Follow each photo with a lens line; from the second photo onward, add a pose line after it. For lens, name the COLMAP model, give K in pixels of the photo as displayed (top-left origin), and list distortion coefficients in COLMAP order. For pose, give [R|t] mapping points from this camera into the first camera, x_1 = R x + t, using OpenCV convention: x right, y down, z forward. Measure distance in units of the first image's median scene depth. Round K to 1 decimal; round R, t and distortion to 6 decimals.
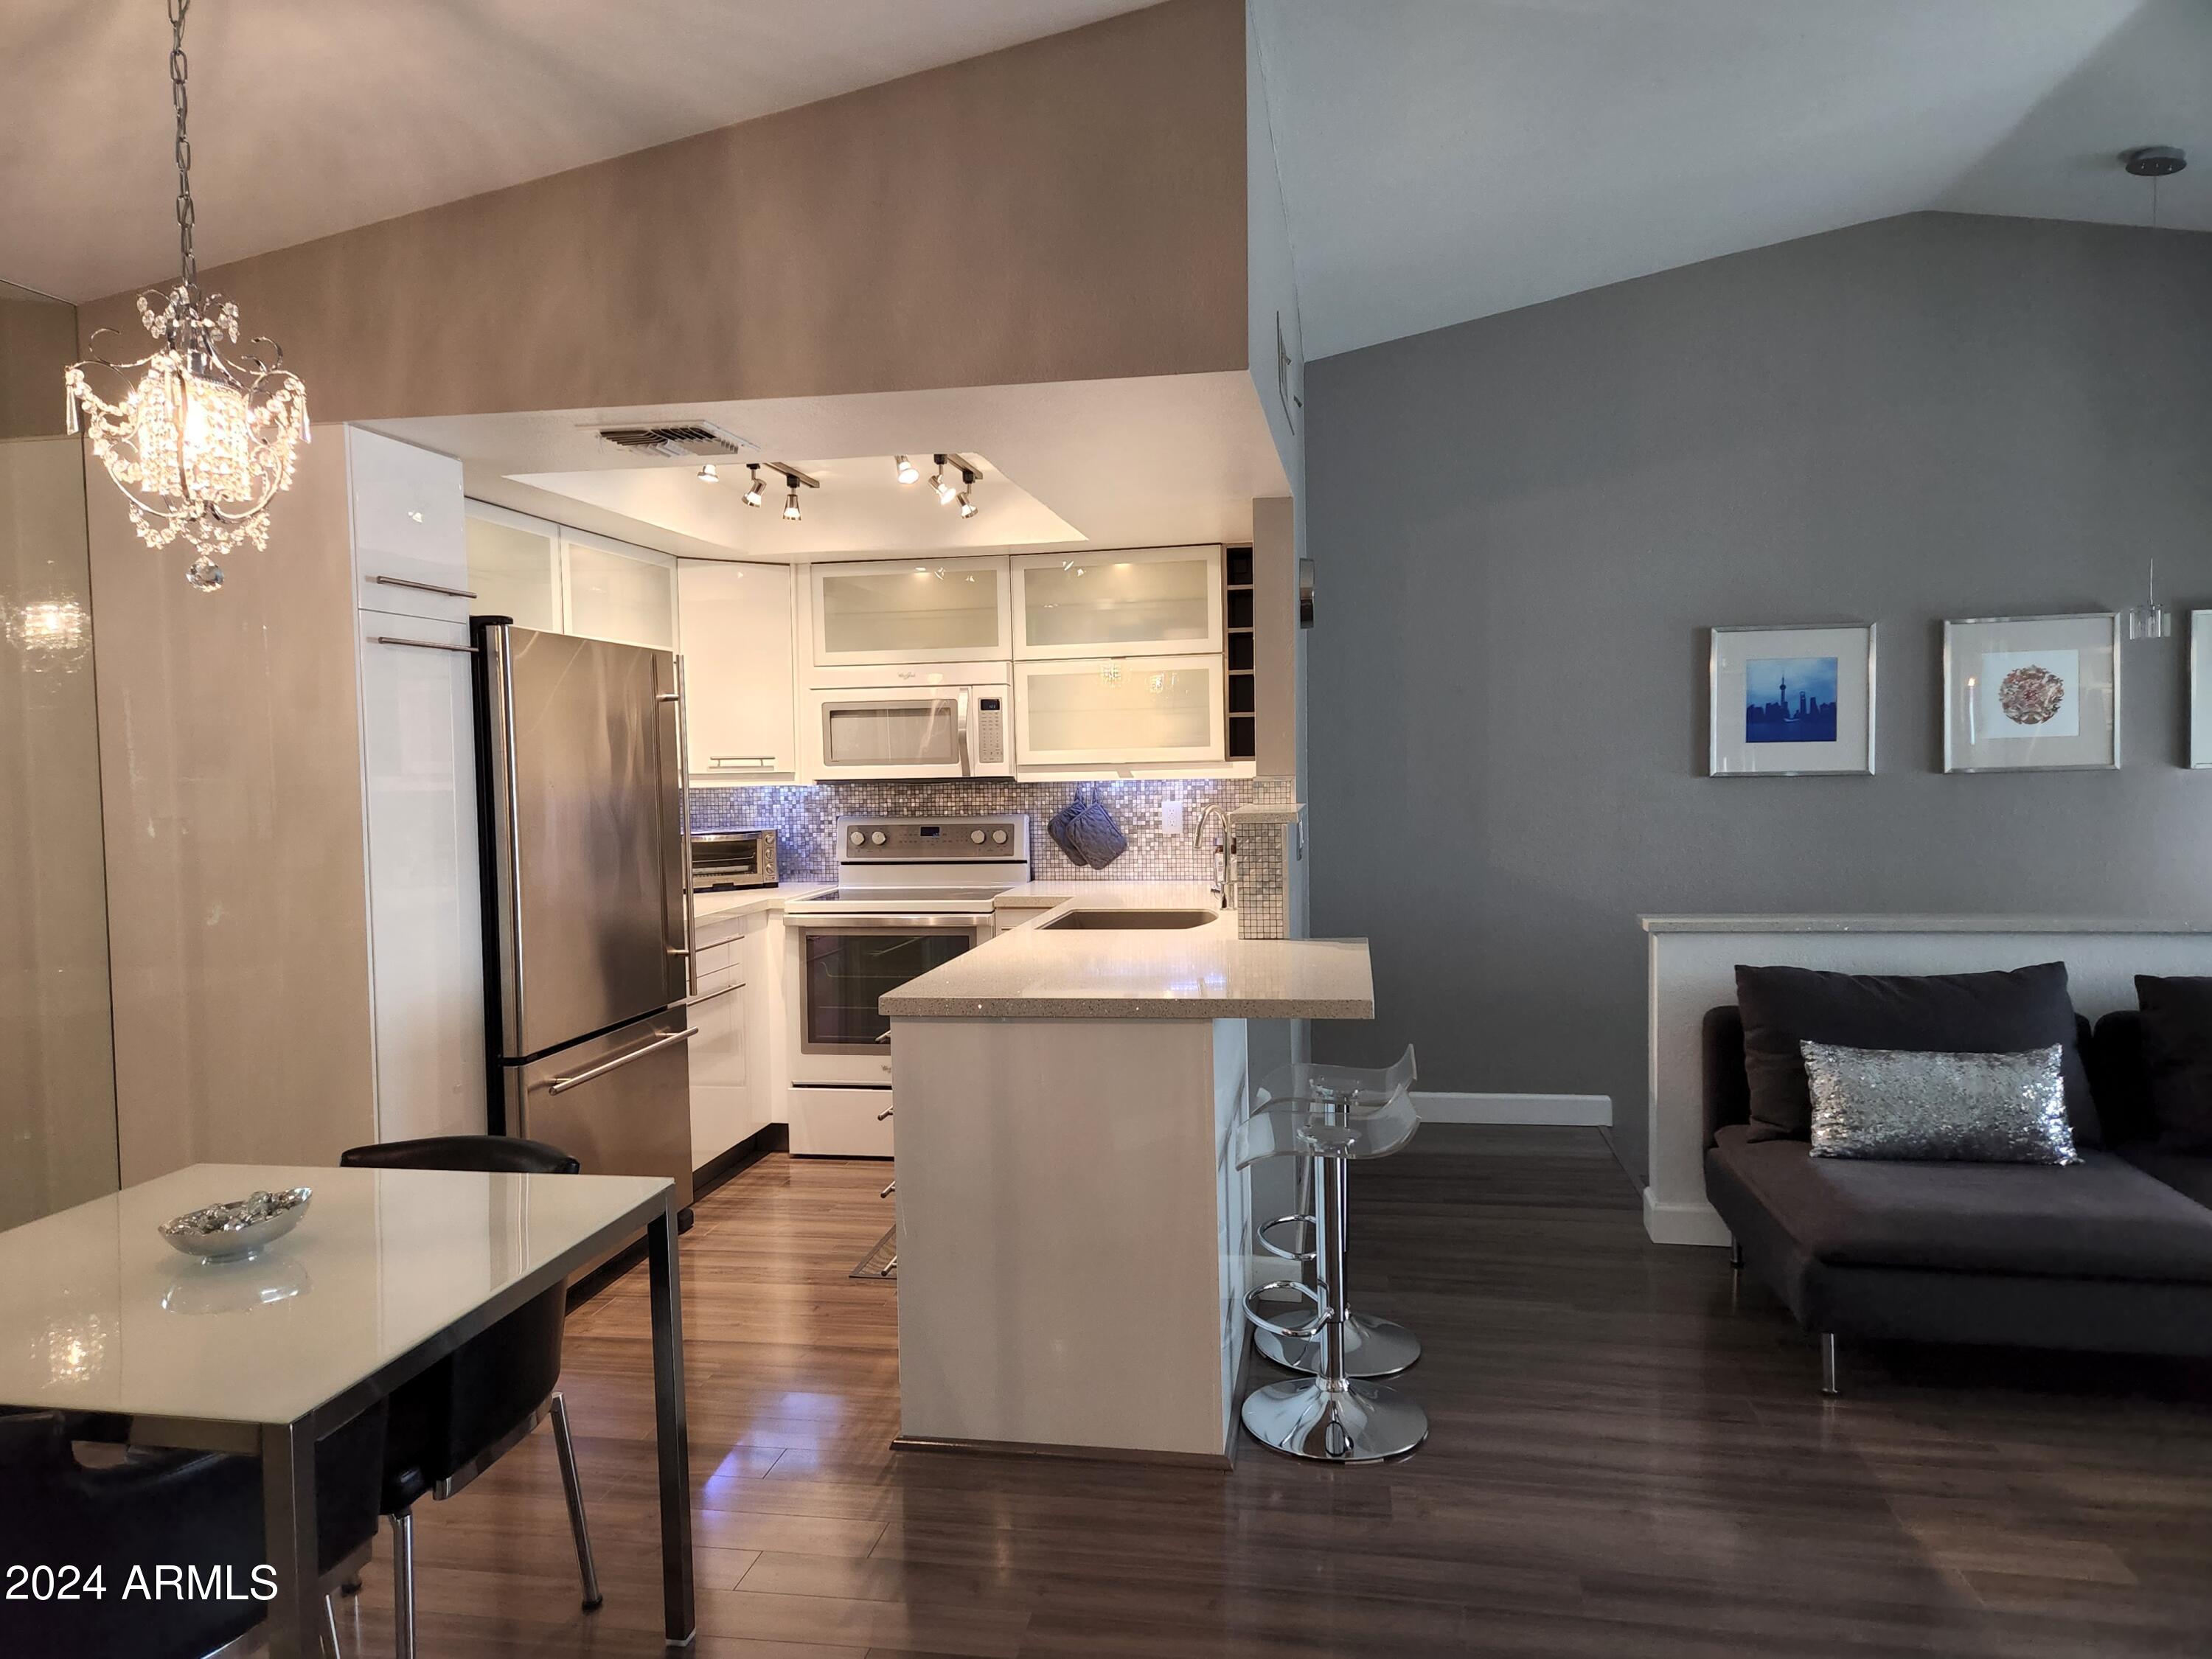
lens RADIAL K [[1461.8, 0, 1092.2], [0, 1461.8, 823.5], [0, 0, 1]] dist [0.075475, -0.058069]
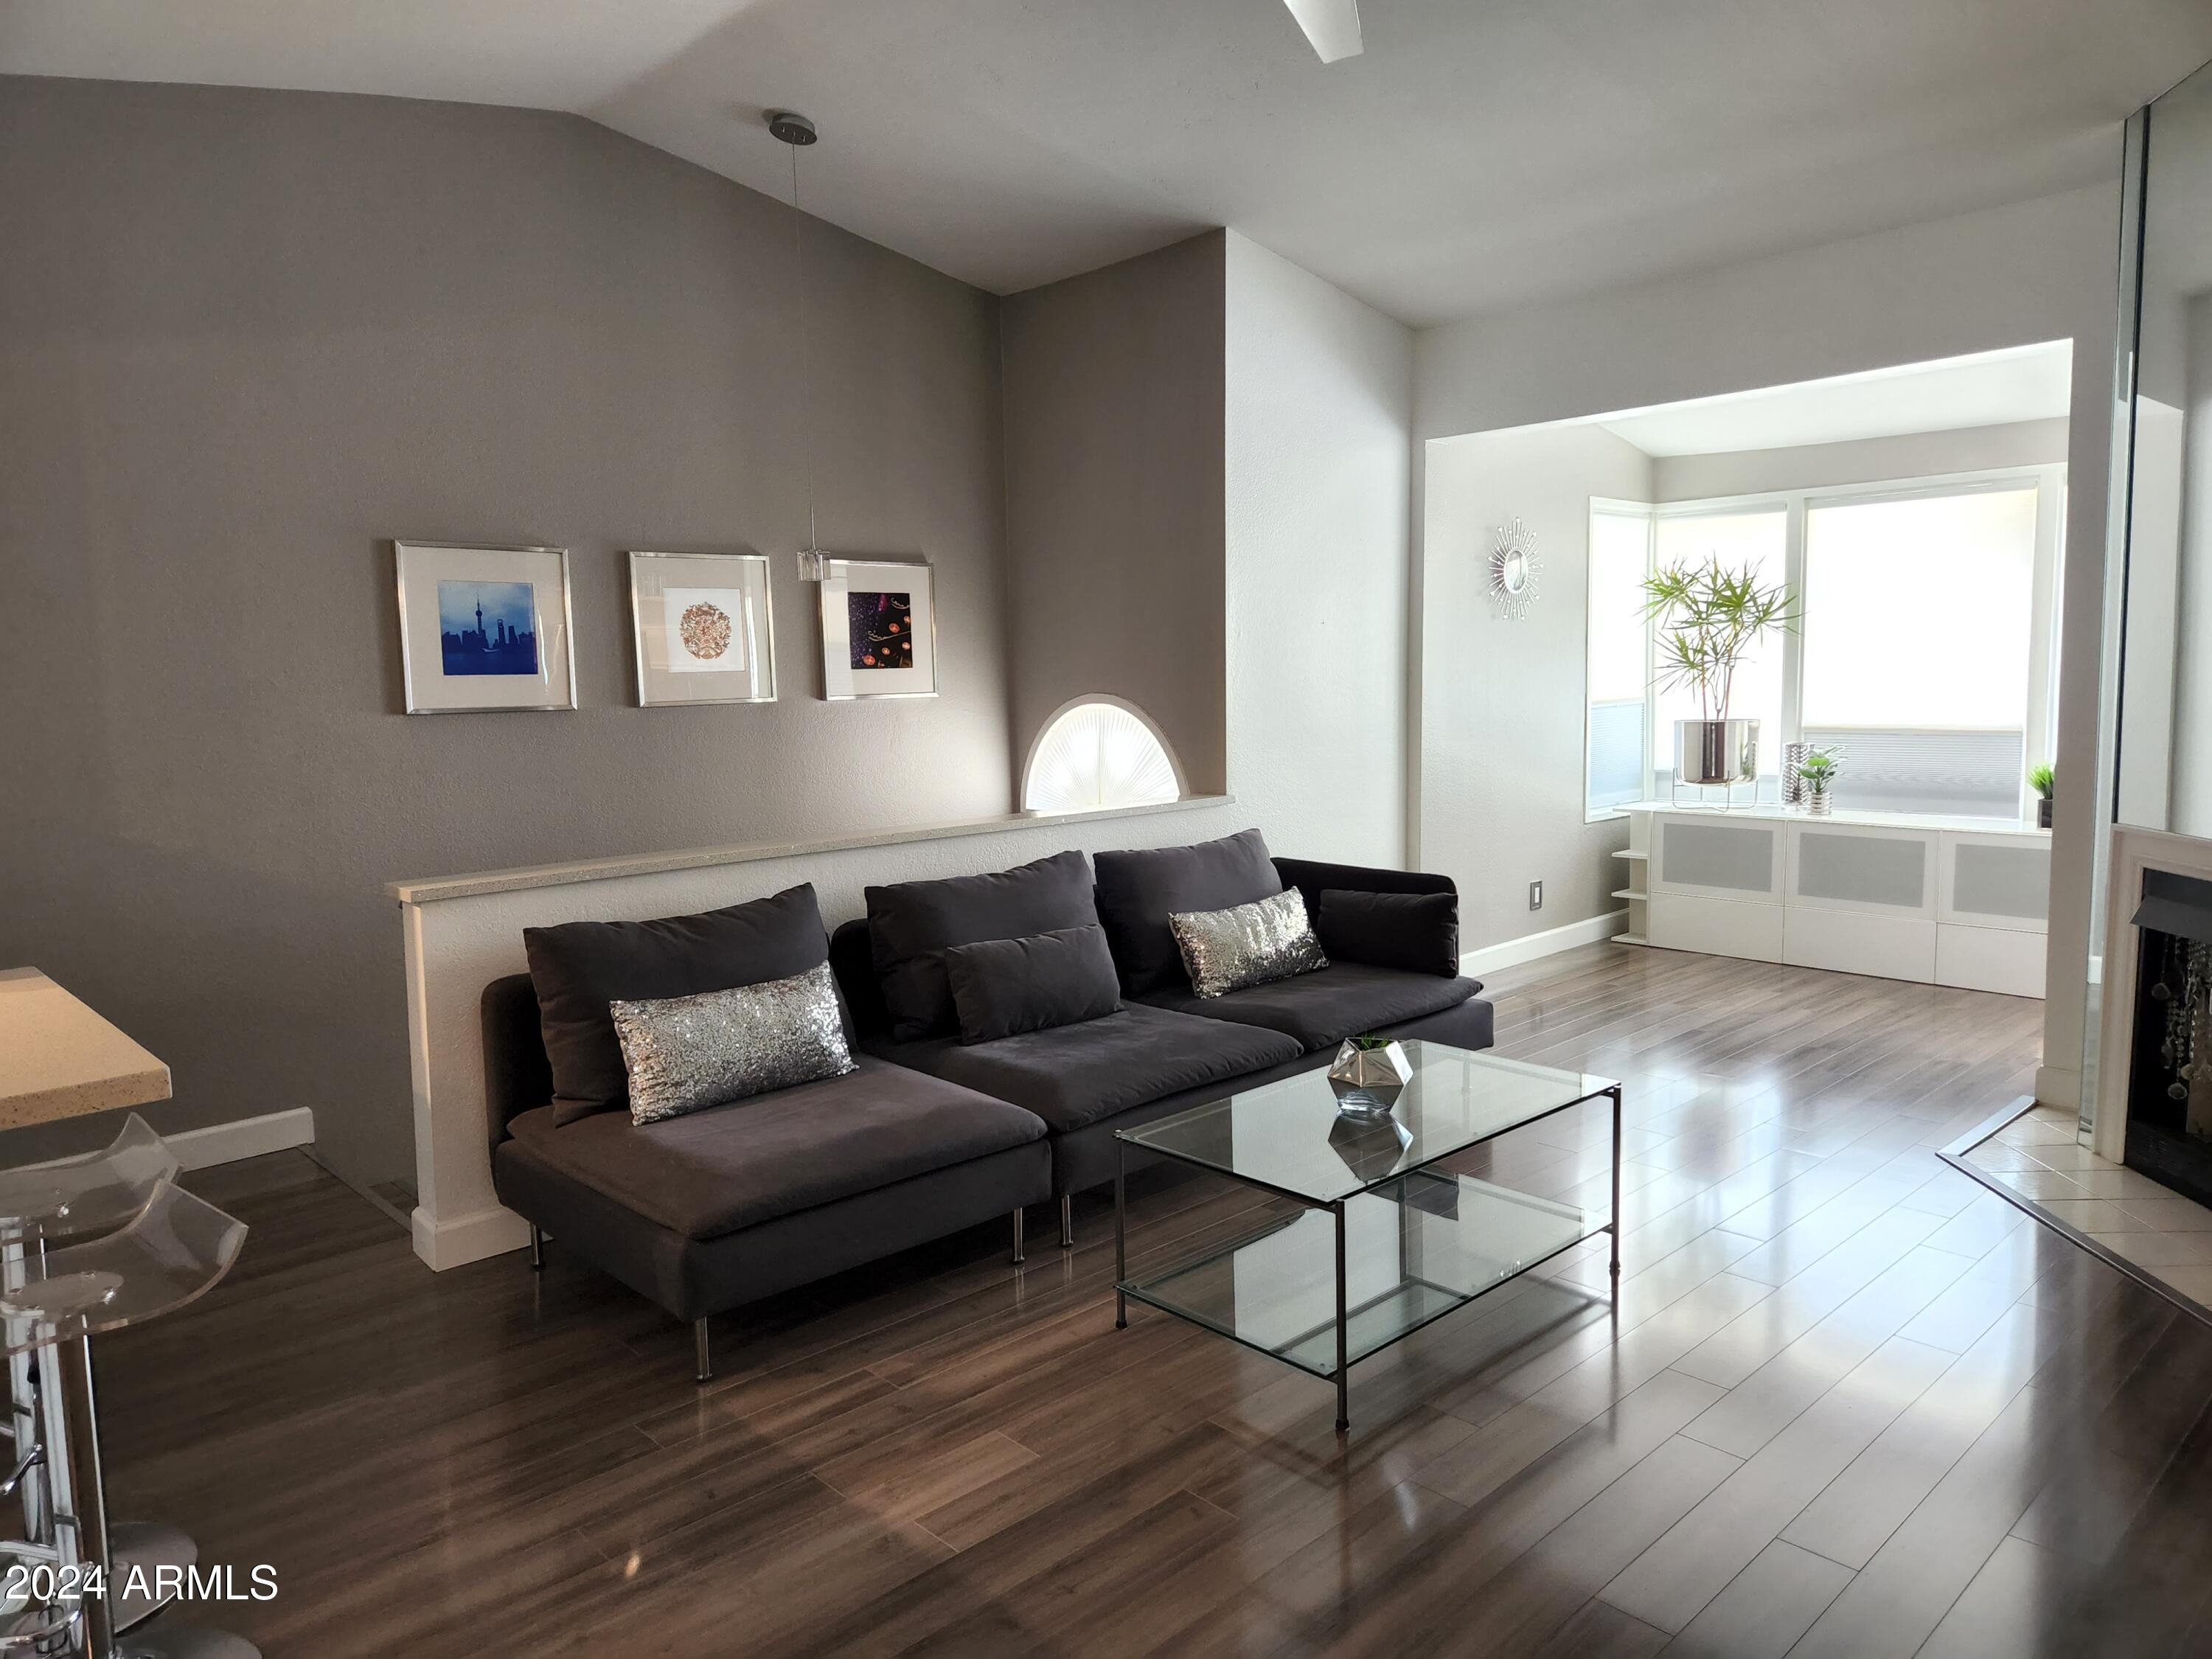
lens RADIAL K [[1461.8, 0, 1092.2], [0, 1461.8, 823.5], [0, 0, 1]] dist [0.075475, -0.058069]
pose [[0.597042, -0.078965, 0.798314, -0.040101], [0.048719, 0.996876, 0.062170, -0.002482], [-0.800729, 0.001775, 0.599024, 0.165306]]
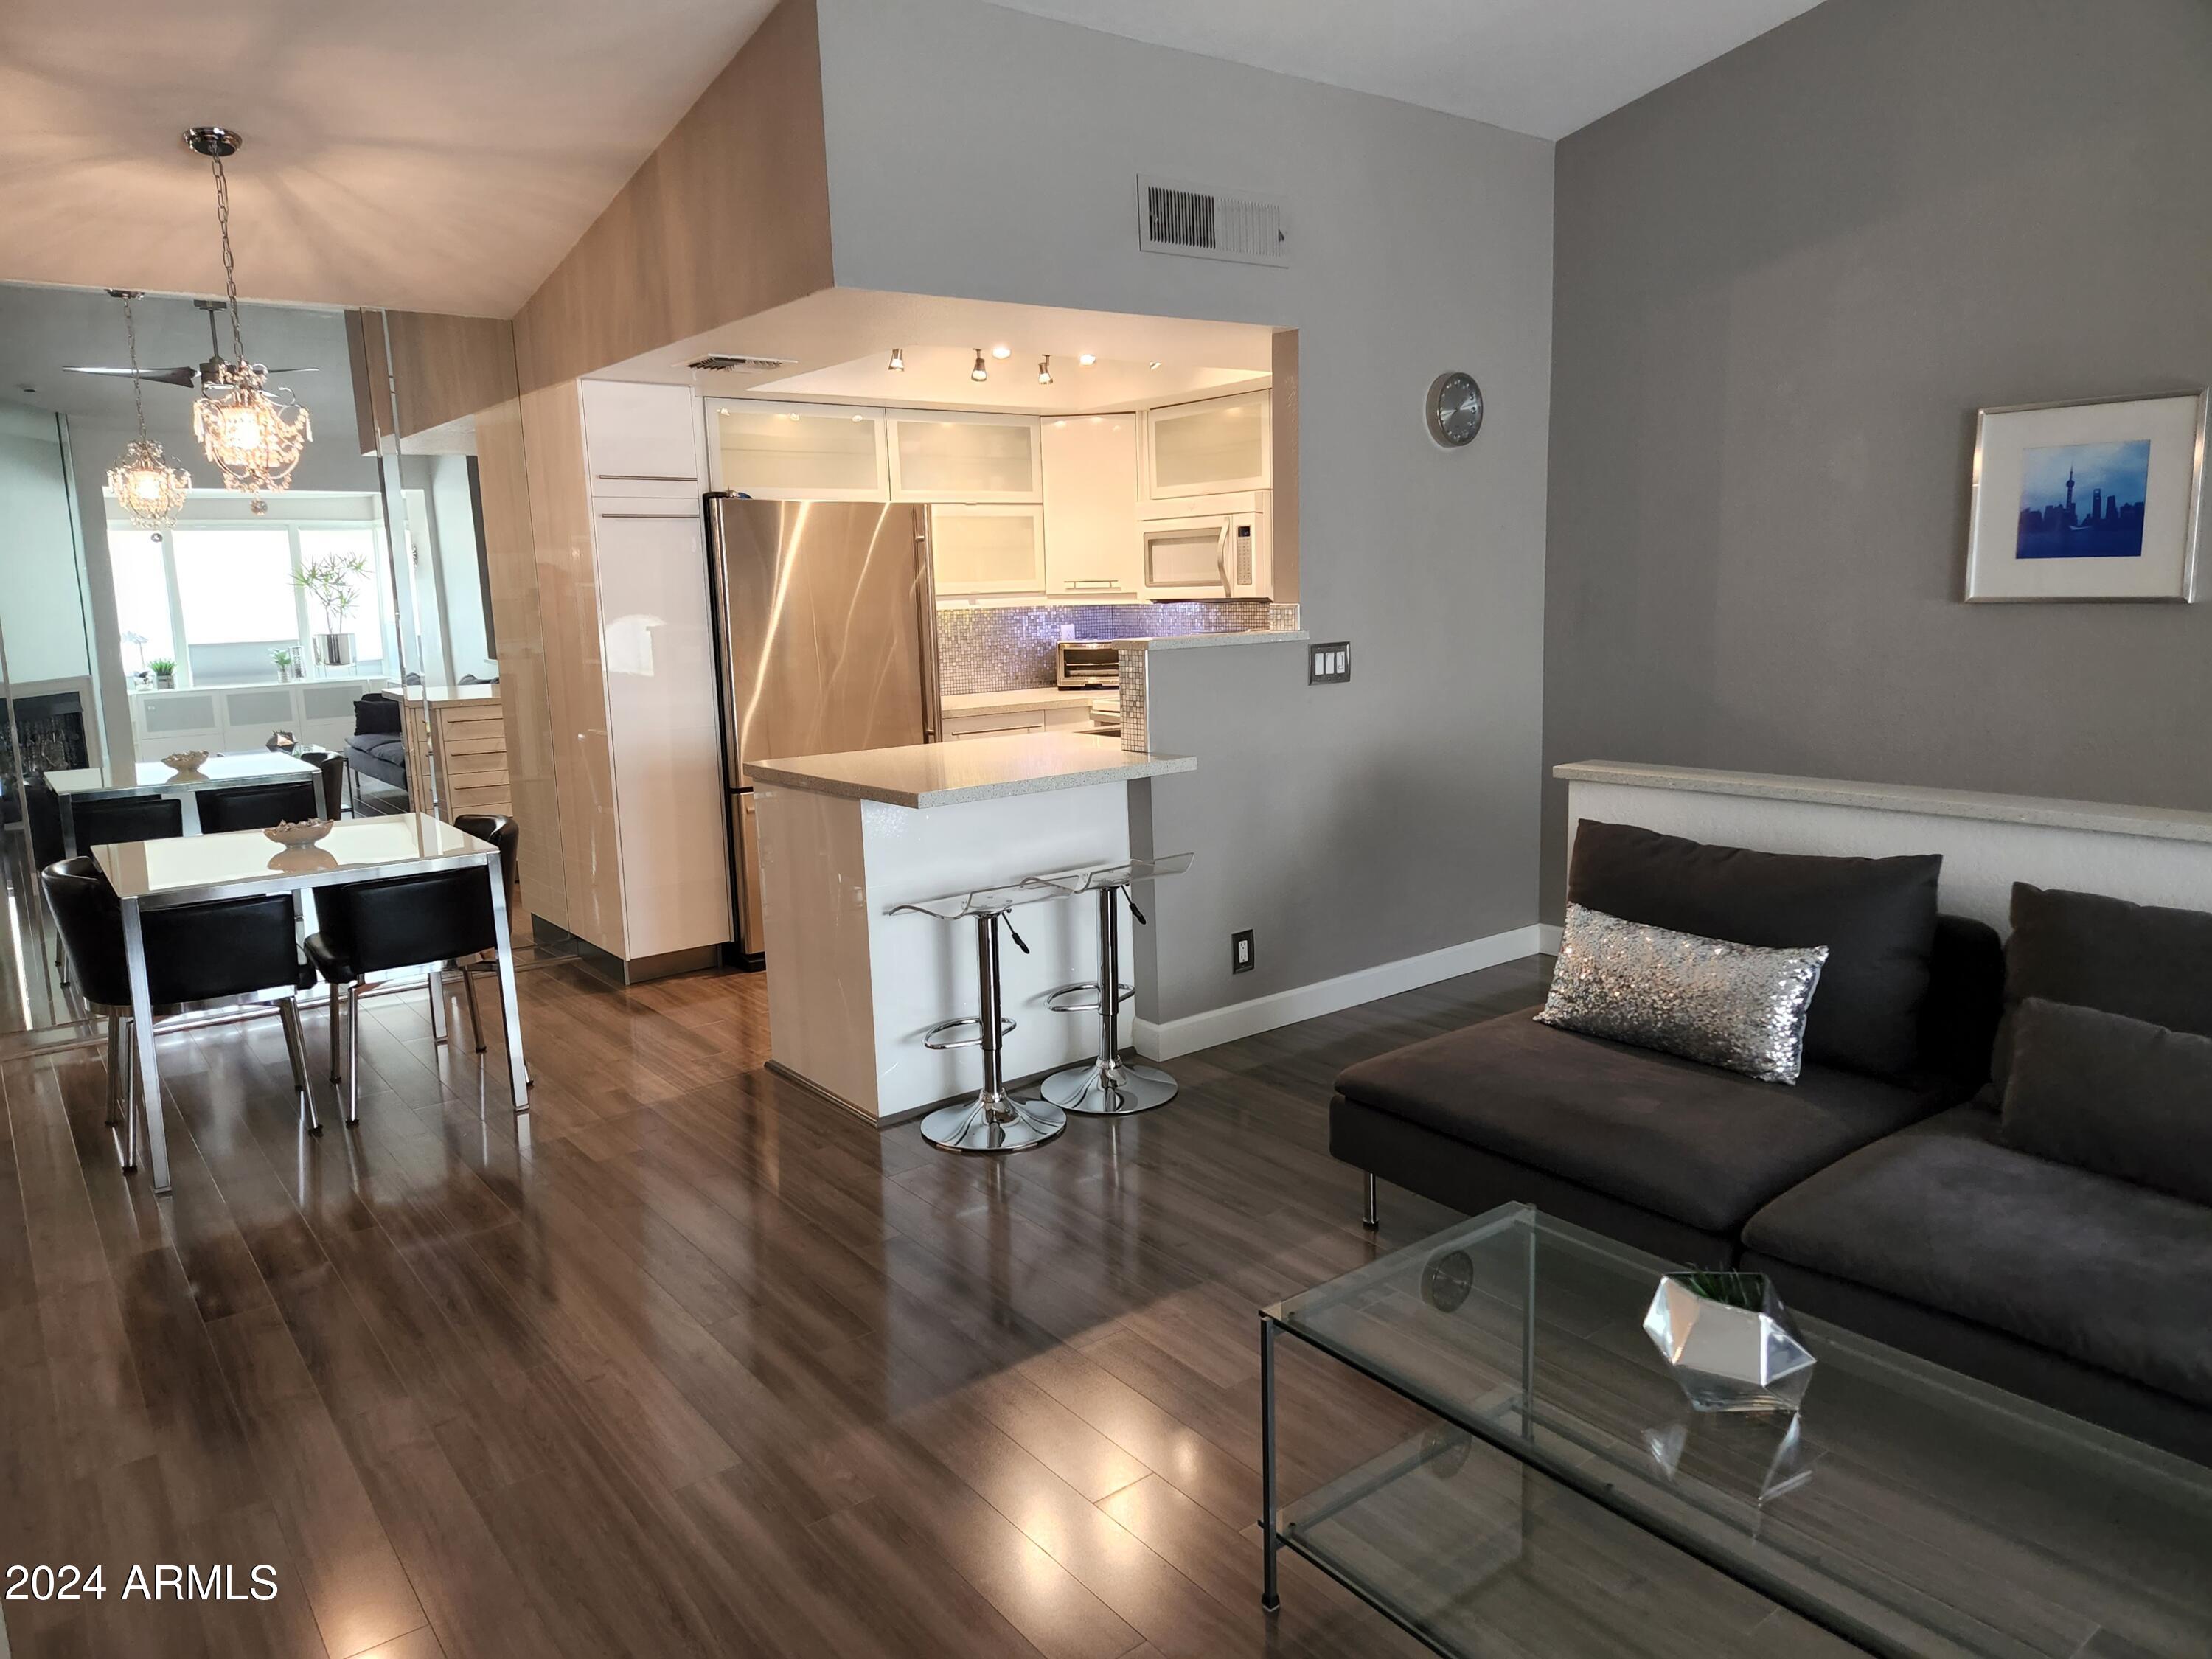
lens RADIAL K [[1471.6, 0, 1104.5], [0, 1471.6, 801.8], [0, 0, 1]] dist [0.078815, -0.067193]
pose [[0.741047, 0.100299, -0.663920, 0.634136], [-0.018462, 0.991450, 0.129172, -0.021638], [0.671200, -0.083465, 0.736563, 0.094989]]
